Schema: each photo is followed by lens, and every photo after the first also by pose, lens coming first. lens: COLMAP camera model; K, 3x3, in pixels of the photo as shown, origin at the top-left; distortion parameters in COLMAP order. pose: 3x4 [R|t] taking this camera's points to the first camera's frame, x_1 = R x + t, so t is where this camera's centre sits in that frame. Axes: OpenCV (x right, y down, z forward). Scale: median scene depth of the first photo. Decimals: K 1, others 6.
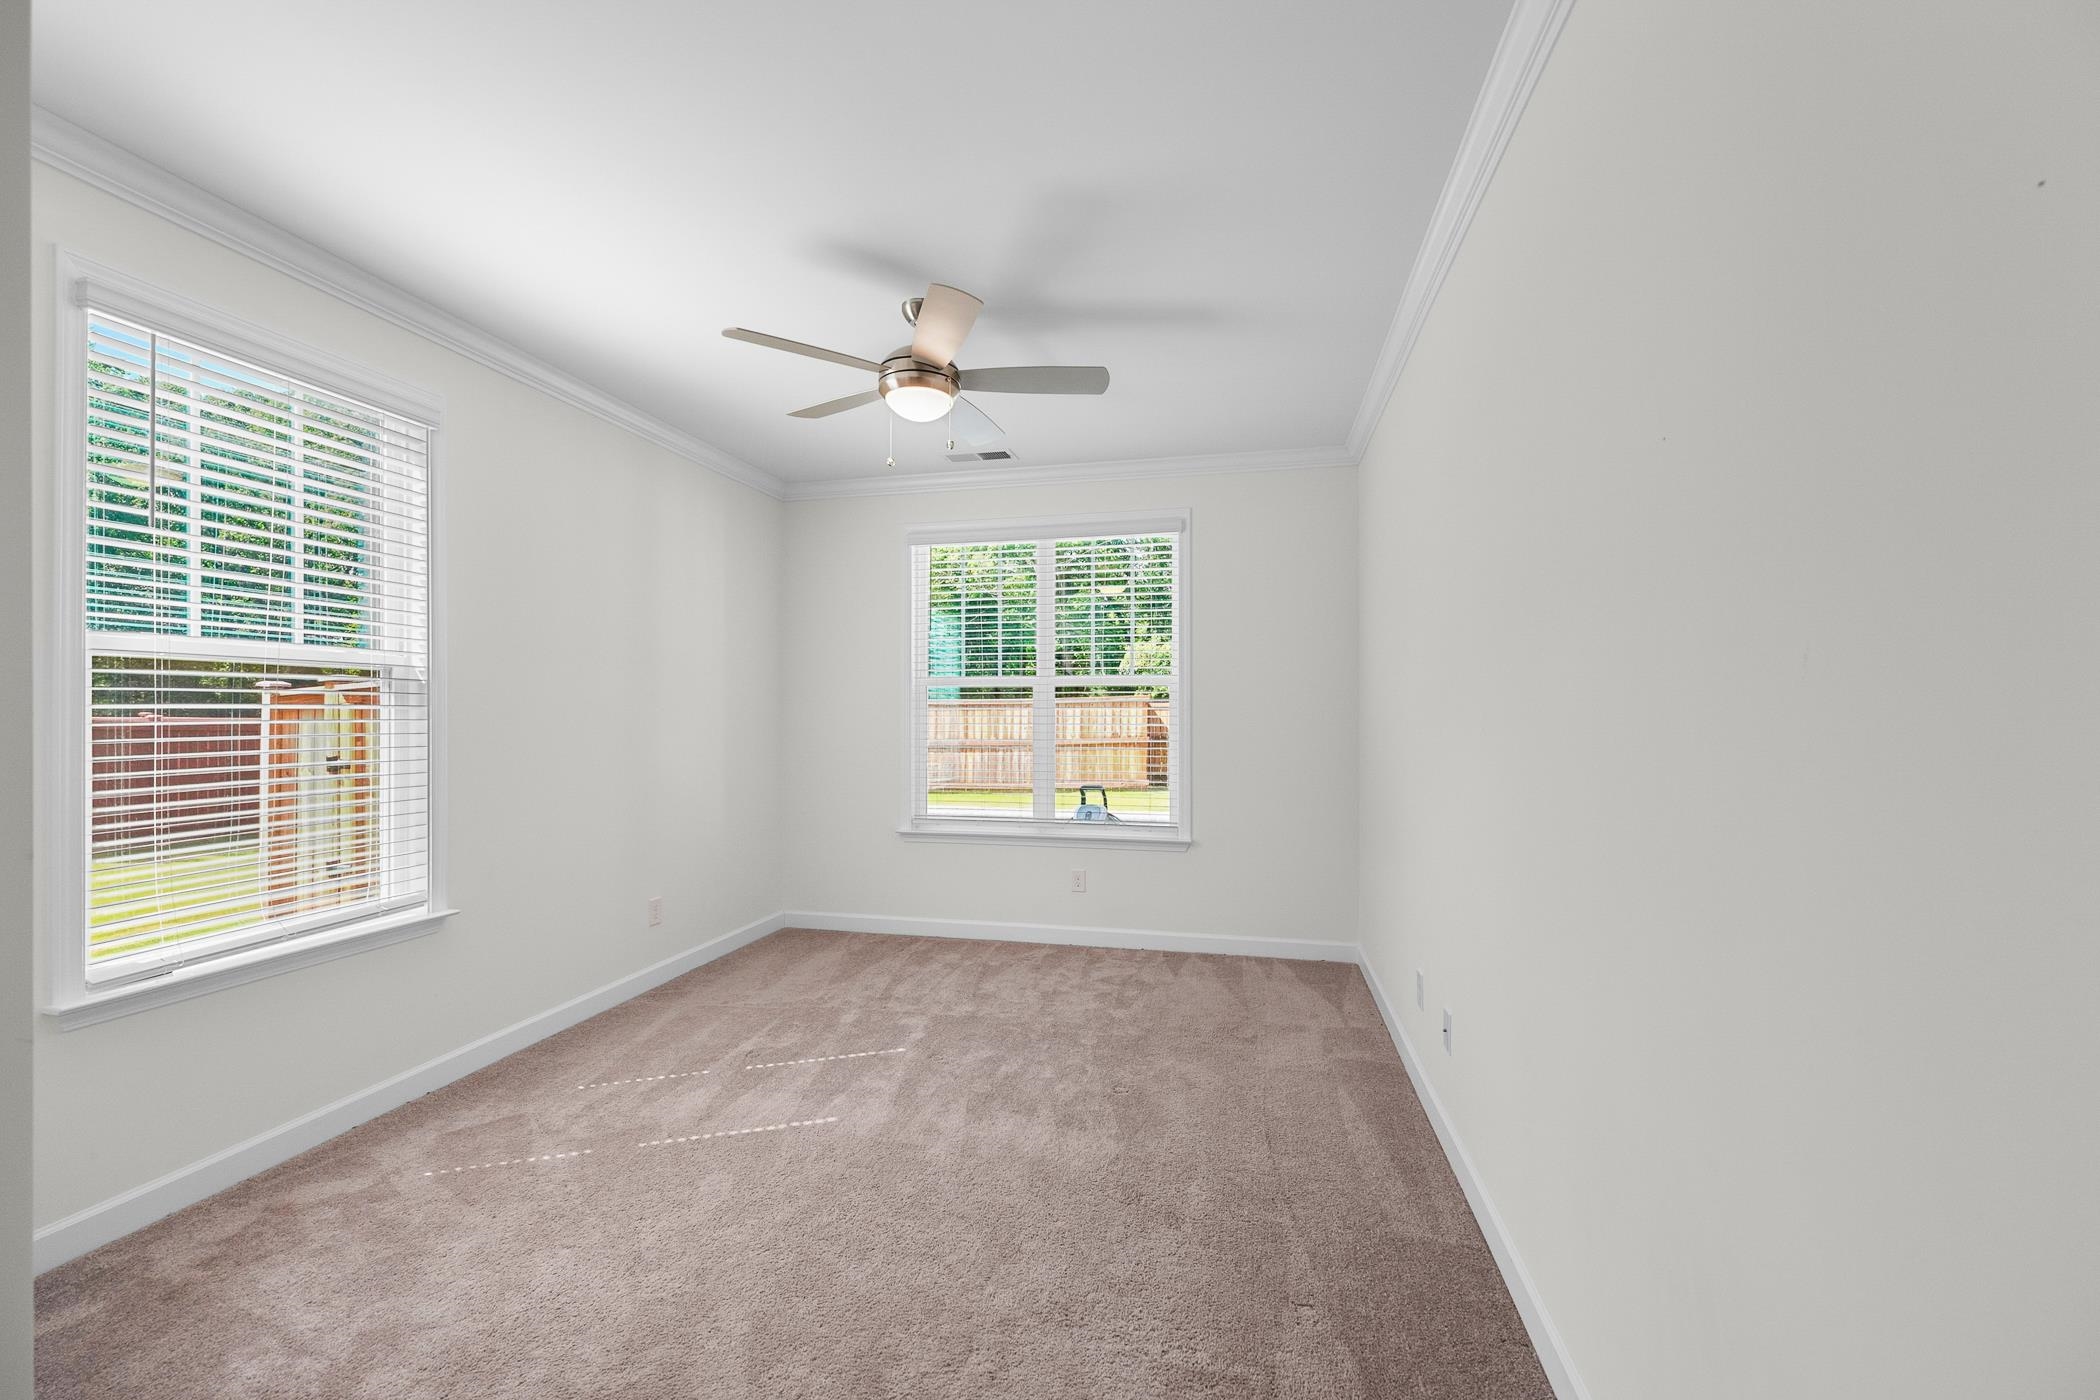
lens RADIAL K [[835.8, 0, 1050.0], [0, 835.8, 700.0], [0, 0, 1]] dist [-0.000112, -0.000017]
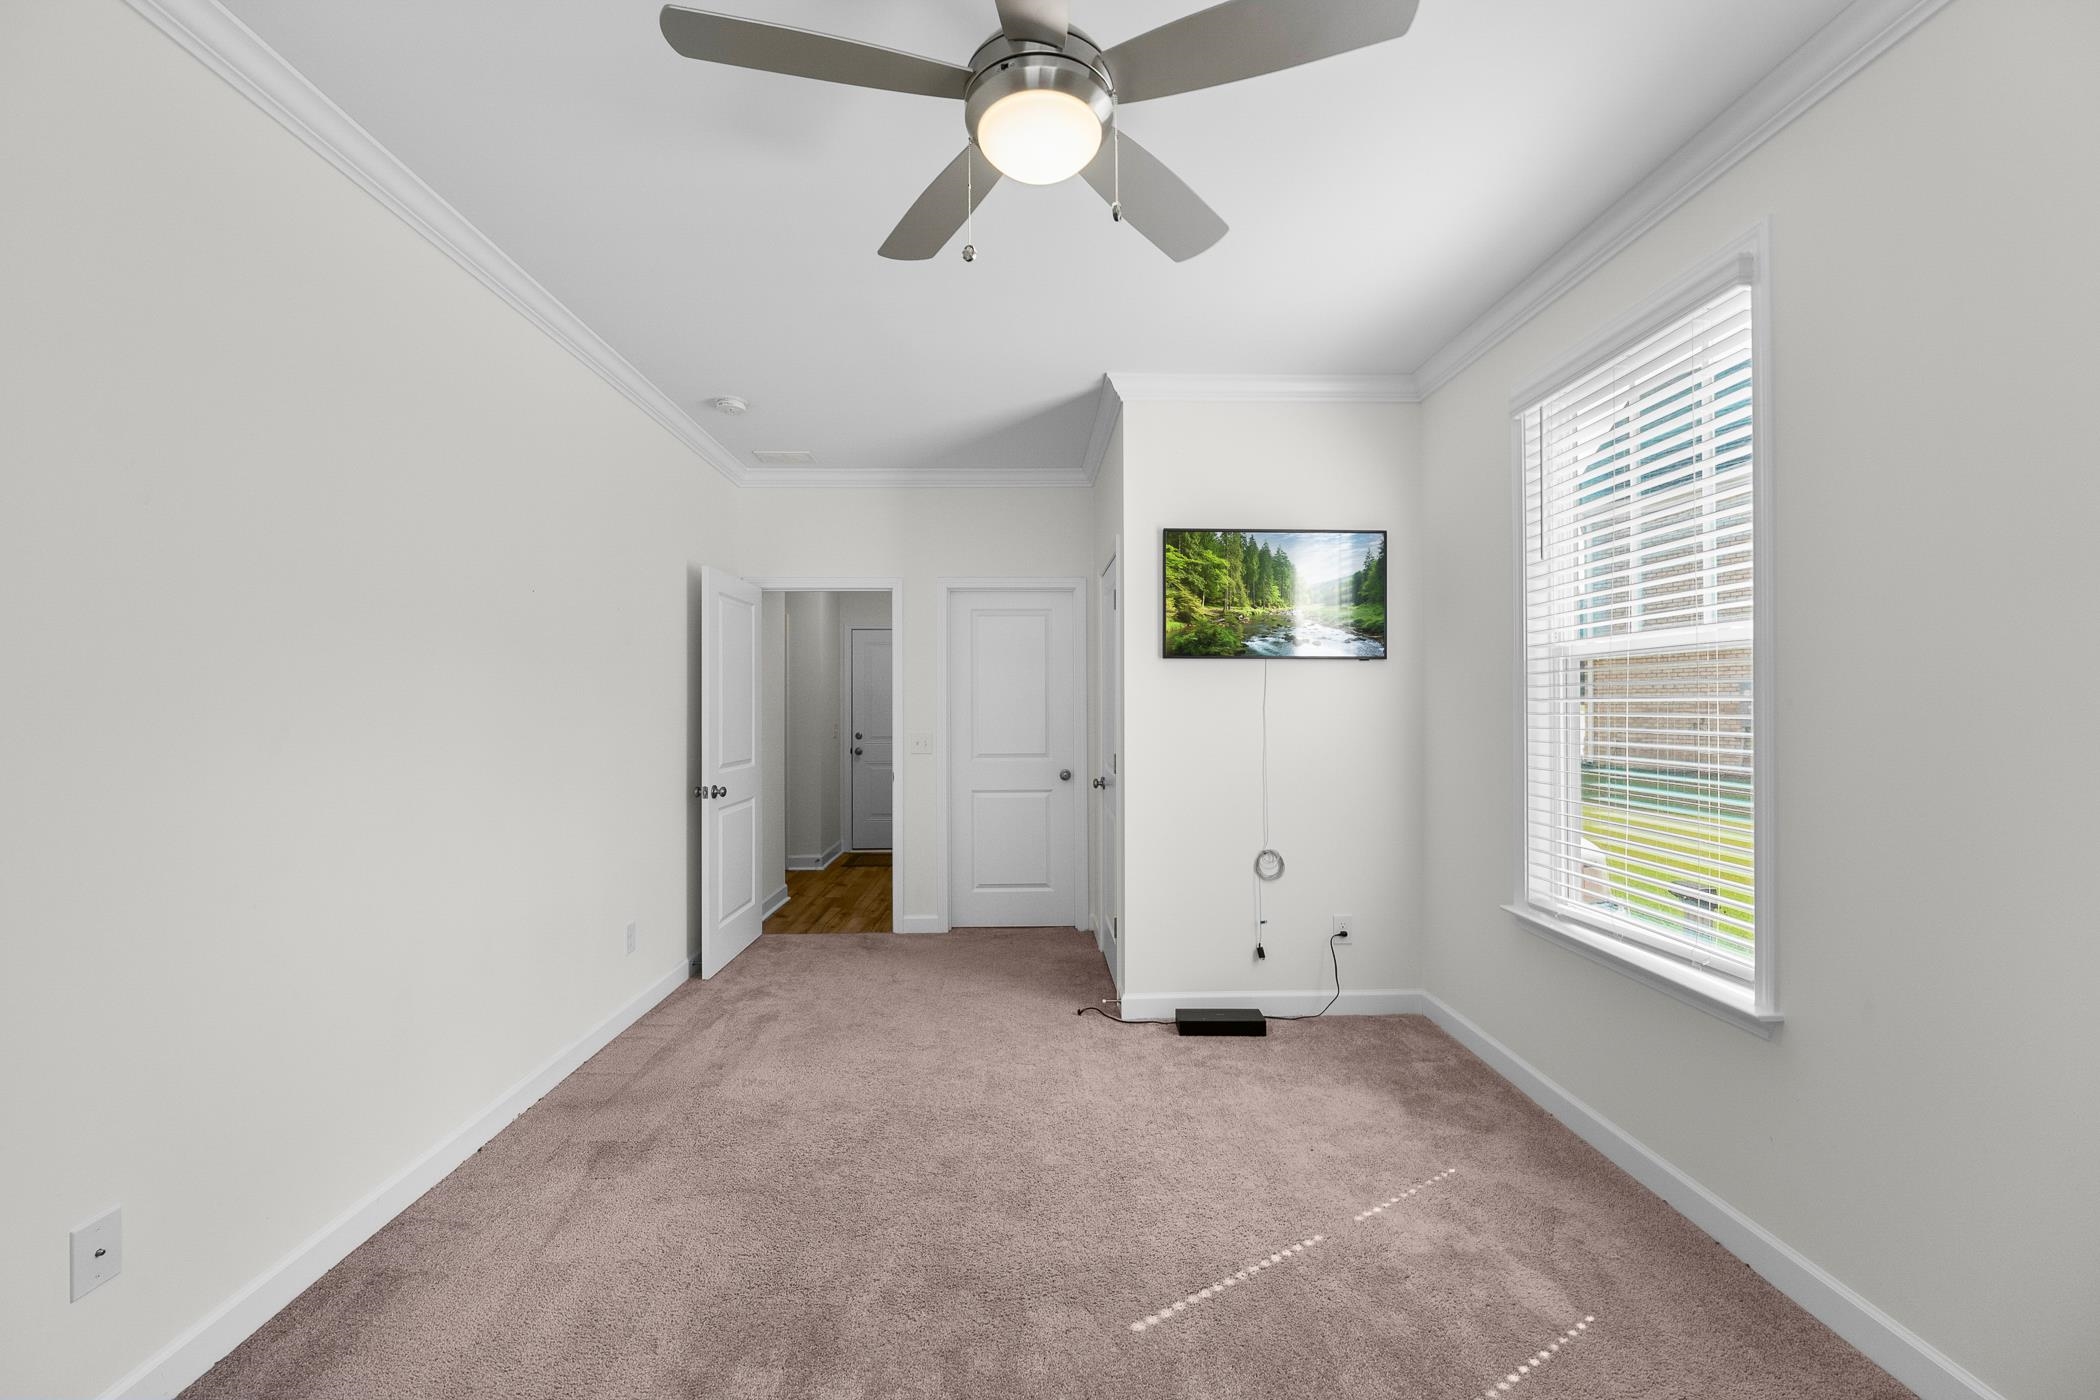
lens RADIAL K [[835.8, 0, 1050.0], [0, 835.8, 700.0], [0, 0, 1]] dist [-0.000112, -0.000017]
pose [[-0.966365, 0.001277, -0.257171, -0.025238], [0.003724, 0.999952, -0.009028, 0.014736], [0.257147, -0.009683, -0.966324, 1.800355]]
